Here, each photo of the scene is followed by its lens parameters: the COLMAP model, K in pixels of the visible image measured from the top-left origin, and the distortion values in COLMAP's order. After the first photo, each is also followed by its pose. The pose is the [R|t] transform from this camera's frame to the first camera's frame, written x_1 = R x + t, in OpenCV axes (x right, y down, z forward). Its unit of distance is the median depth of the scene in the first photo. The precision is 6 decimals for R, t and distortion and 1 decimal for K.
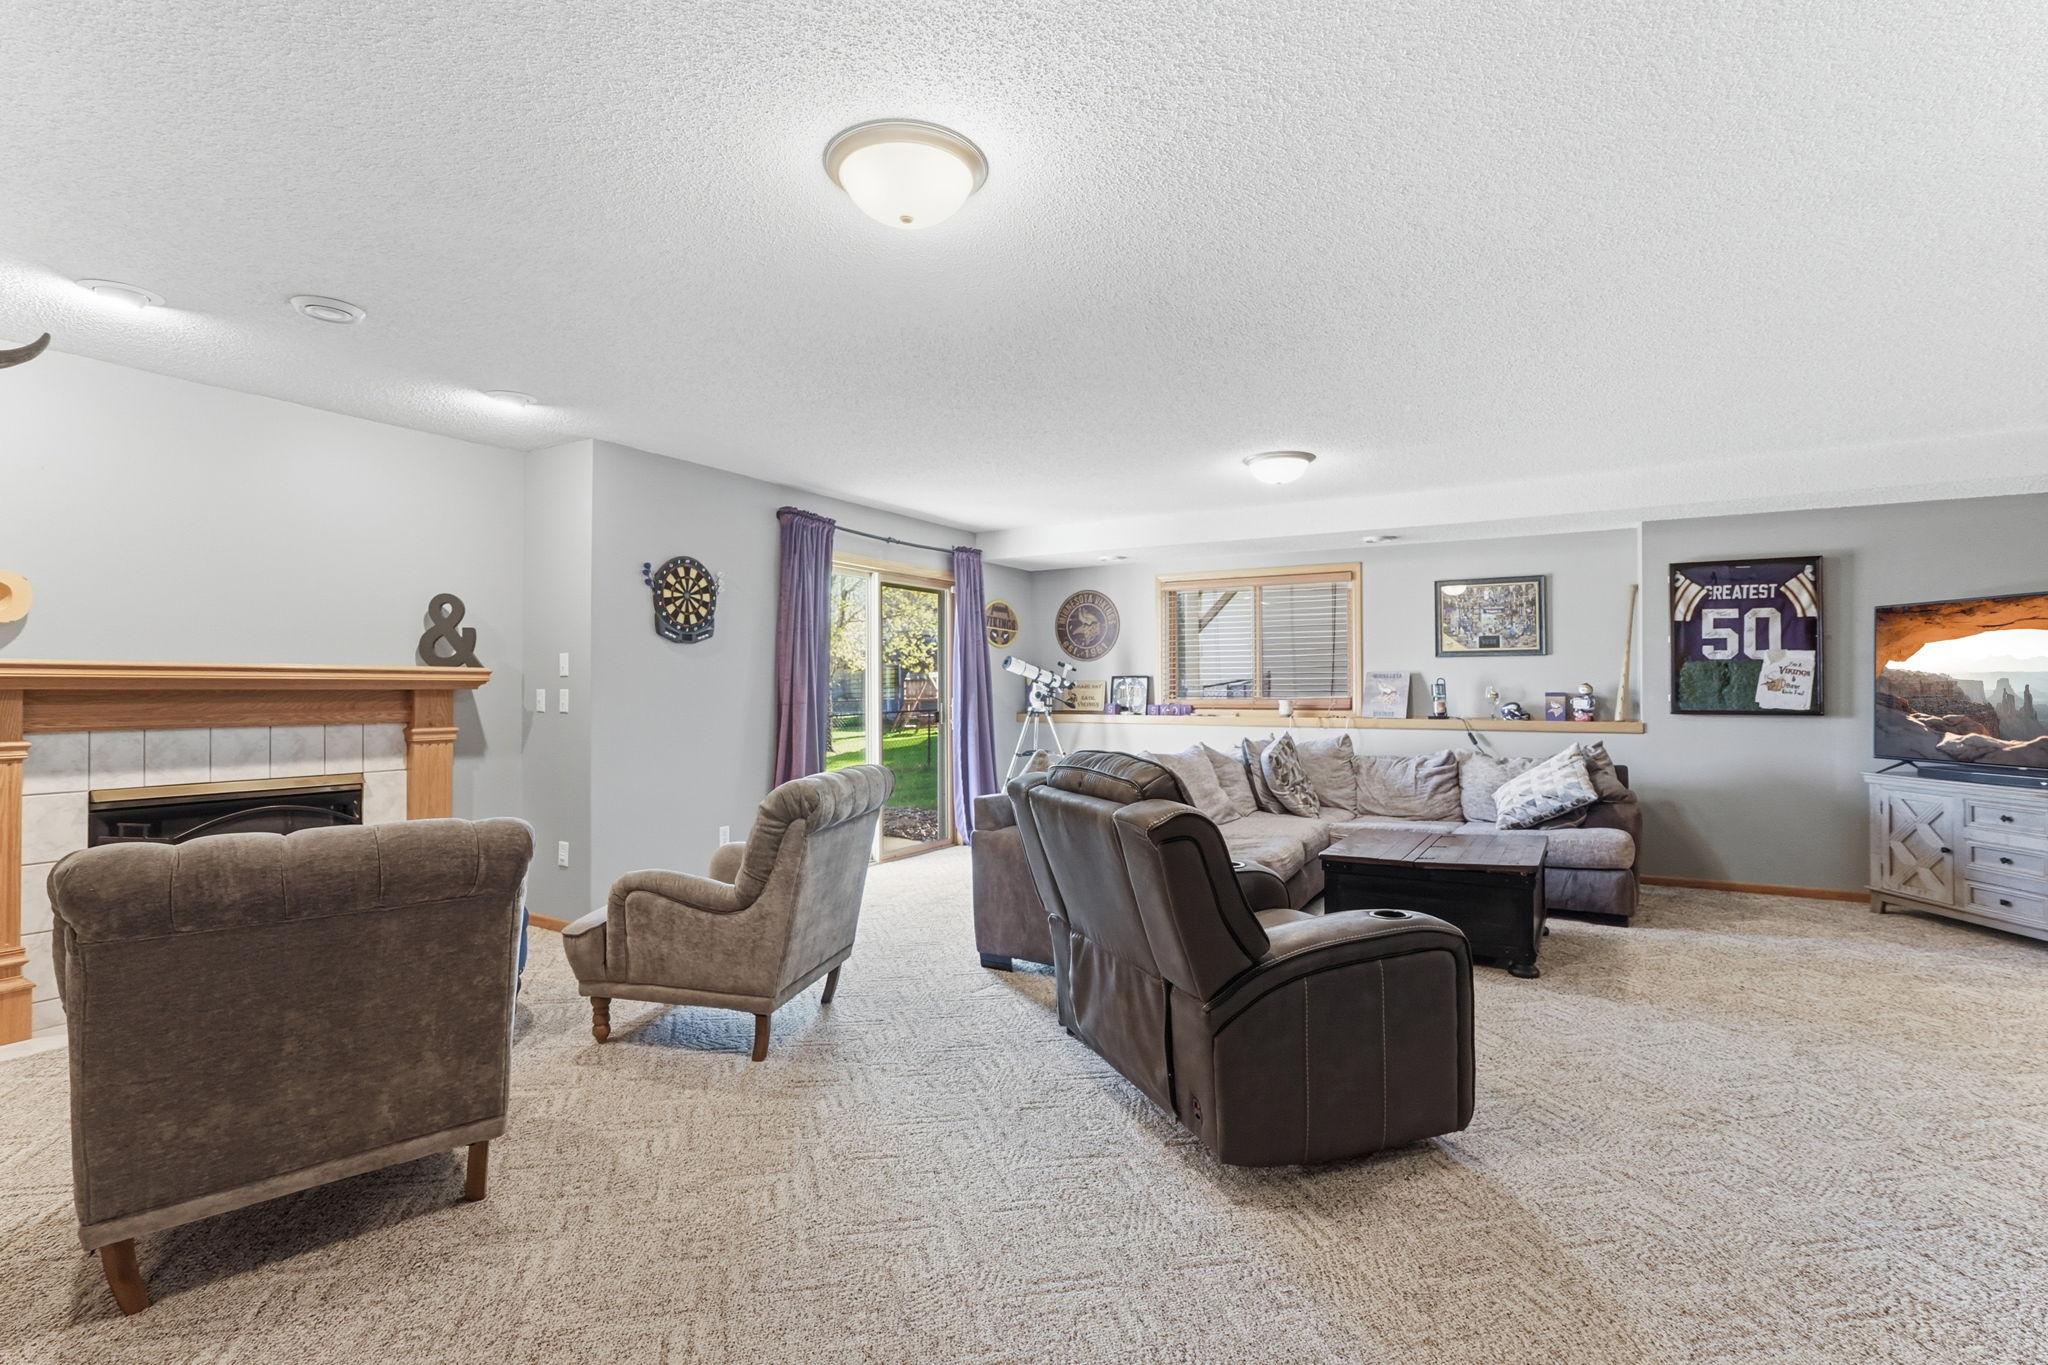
lens RADIAL K [[957.1, 0, 1027.5], [0, 957.1, 671.1], [0, 0, 1]] dist [-0.023620, 0.013042]
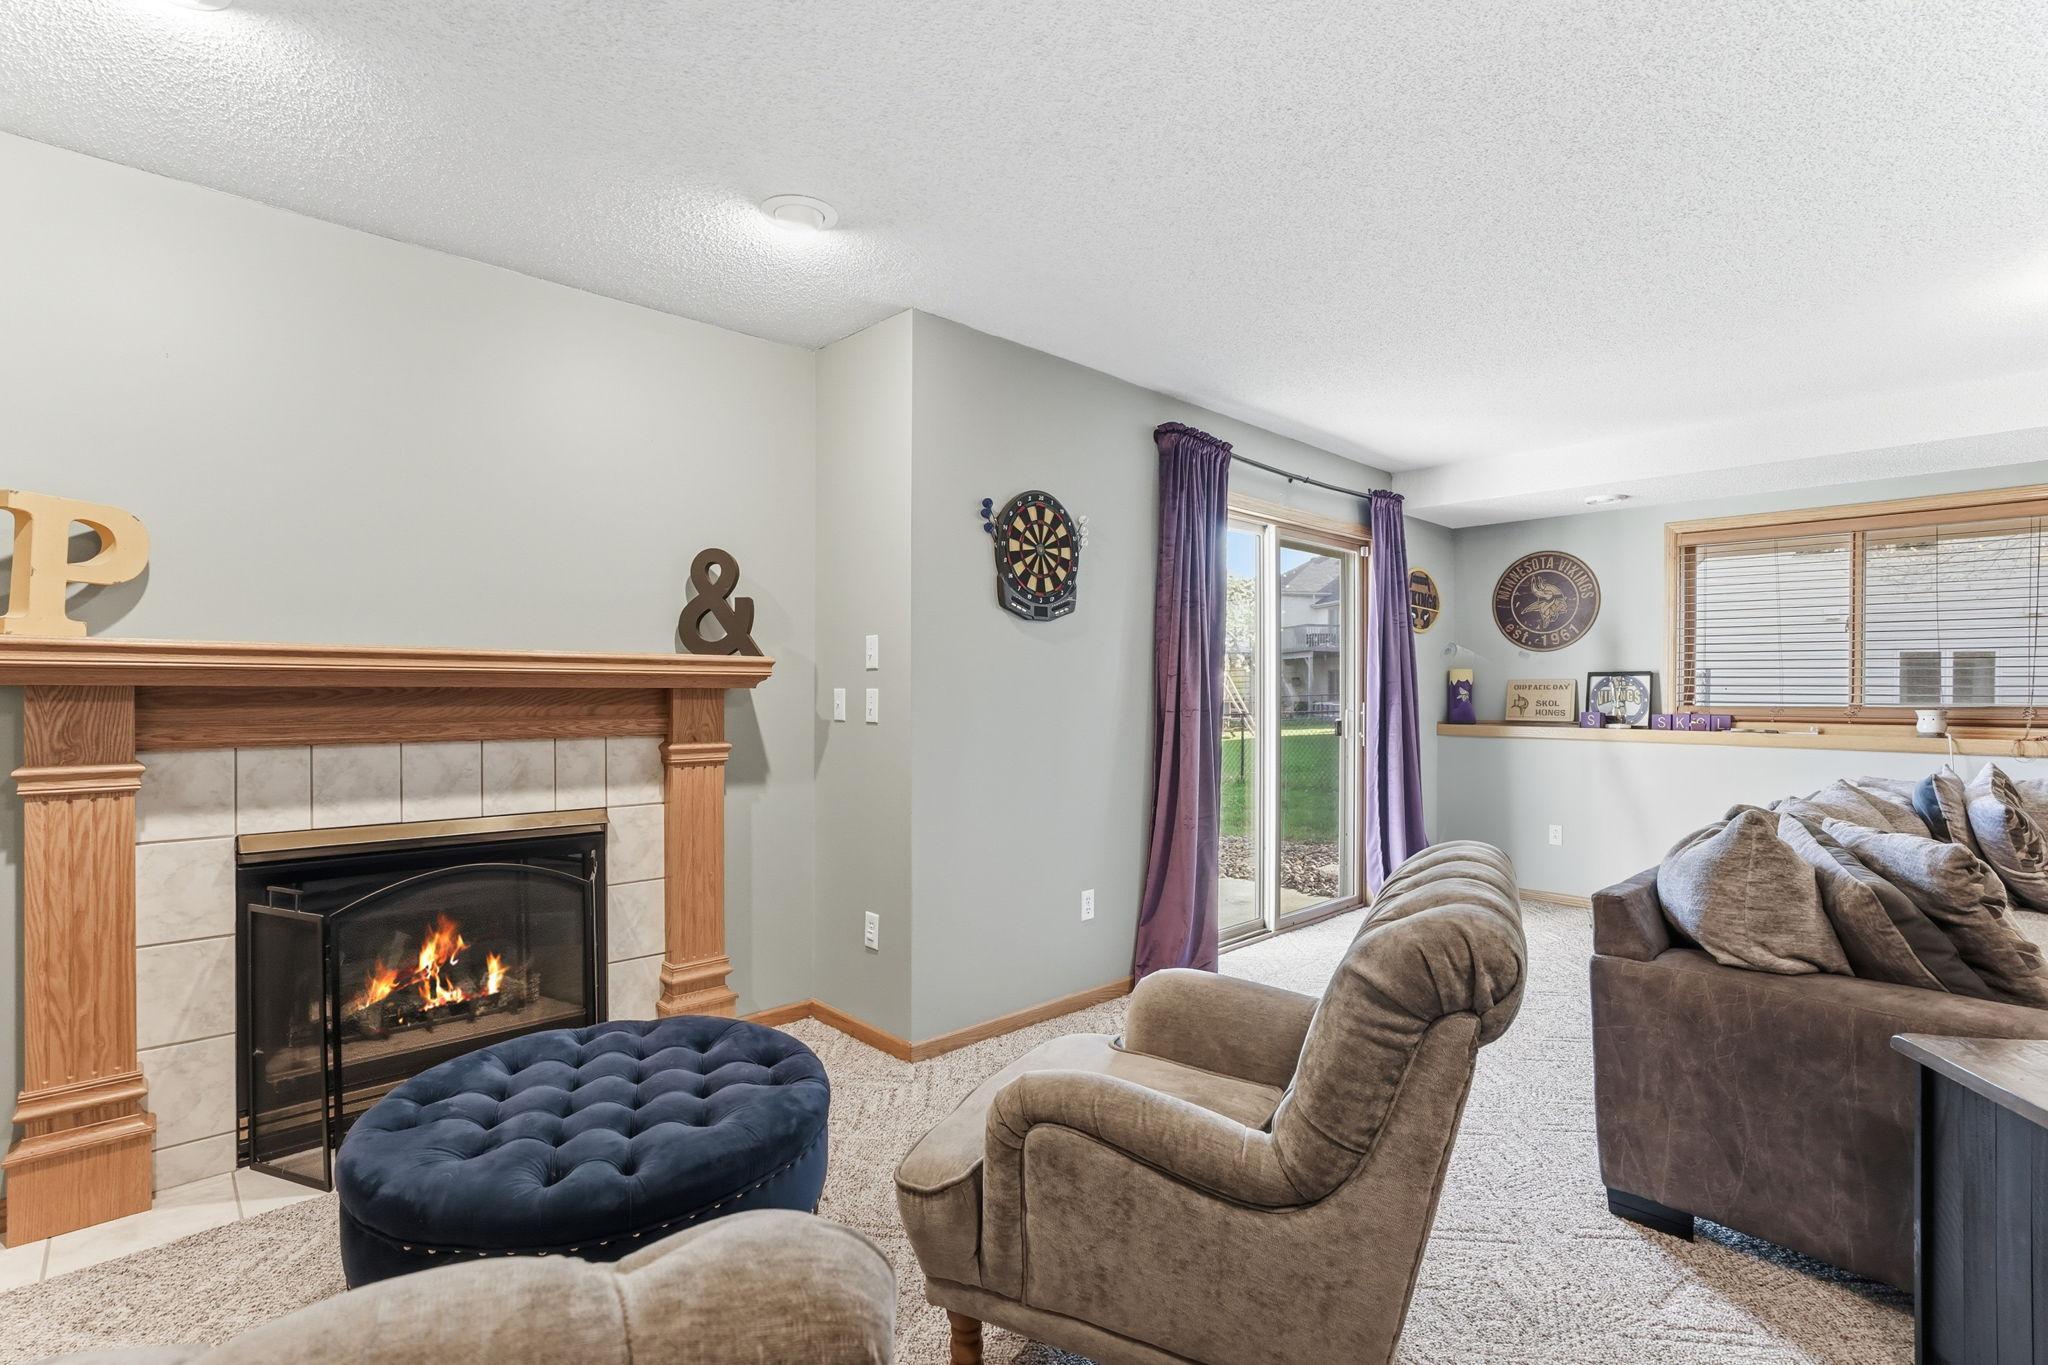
lens RADIAL K [[957.1, 0, 1044.7], [0, 957.1, 676.0], [0, 0, 1]] dist [-0.023620, 0.013042]
pose [[0.969515, 0.000144, -0.245031, -0.211490], [0.000845, 0.999992, 0.003932, 0.008085], [0.245030, -0.004019, 0.969507, 0.390213]]
